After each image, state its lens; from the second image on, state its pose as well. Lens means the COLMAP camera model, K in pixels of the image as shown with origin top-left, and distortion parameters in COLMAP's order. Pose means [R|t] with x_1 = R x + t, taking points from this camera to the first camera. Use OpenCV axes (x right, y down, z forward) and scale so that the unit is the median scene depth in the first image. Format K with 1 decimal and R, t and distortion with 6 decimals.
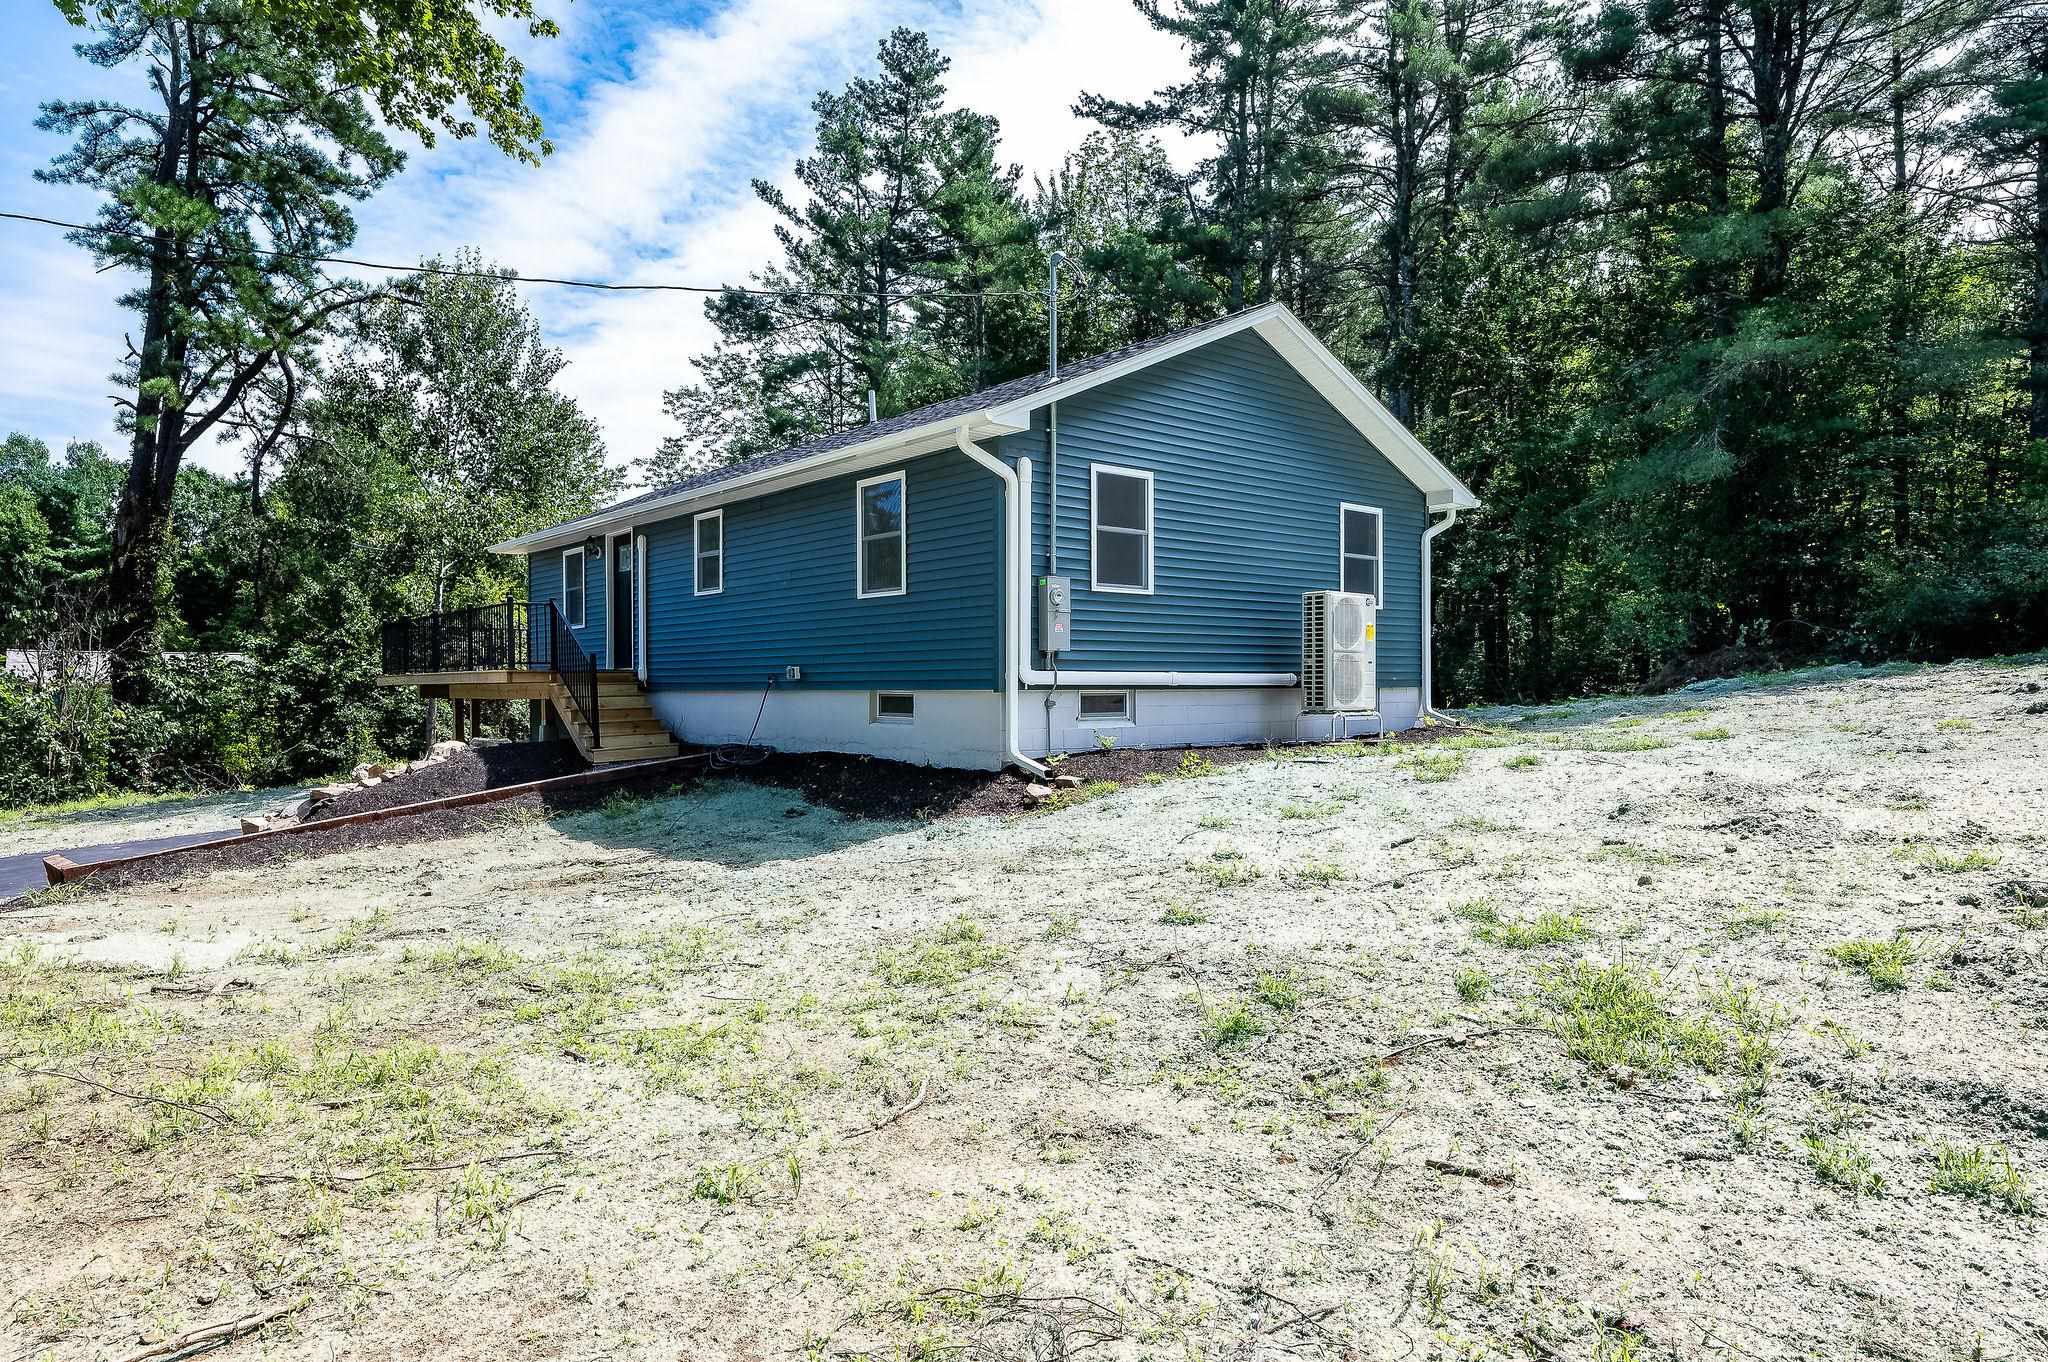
lens RADIAL K [[1286.6, 0, 1022.2], [0, 1286.6, 633.9], [0, 0, 1]] dist [0.001843, 0.001338]
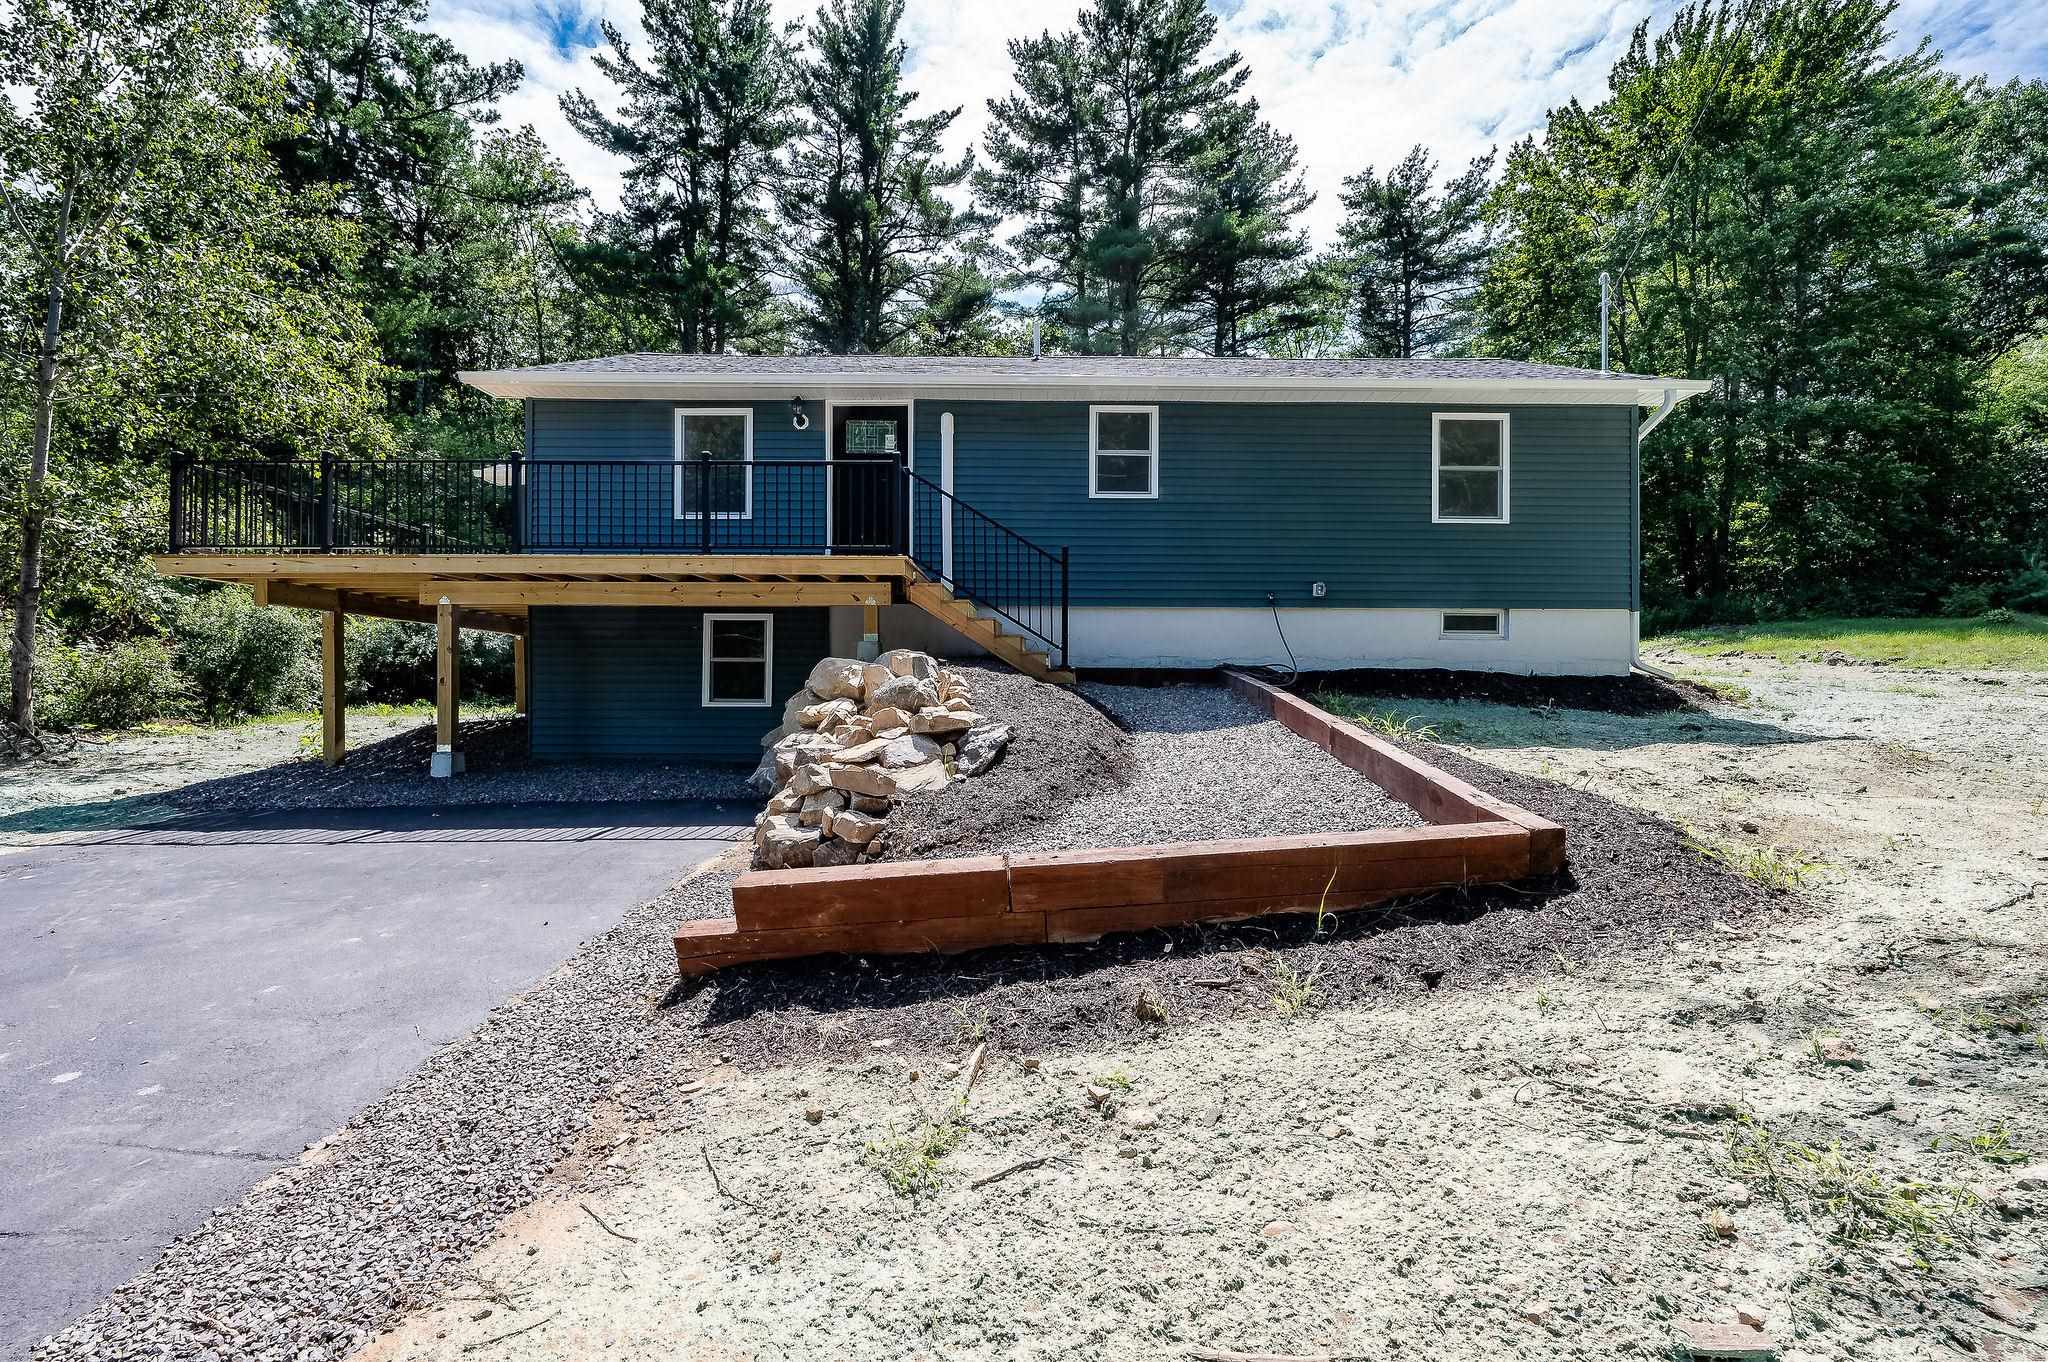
lens RADIAL K [[906.3, 0, 1028.0], [0, 906.3, 695.9], [0, 0, 1]] dist [-0.001788, -0.000212]
pose [[0.629515, 0.006198, 0.776963, -0.502937], [-0.040161, 0.998891, 0.024570, 0.060540], [-0.775950, -0.046671, 0.629066, 0.423285]]
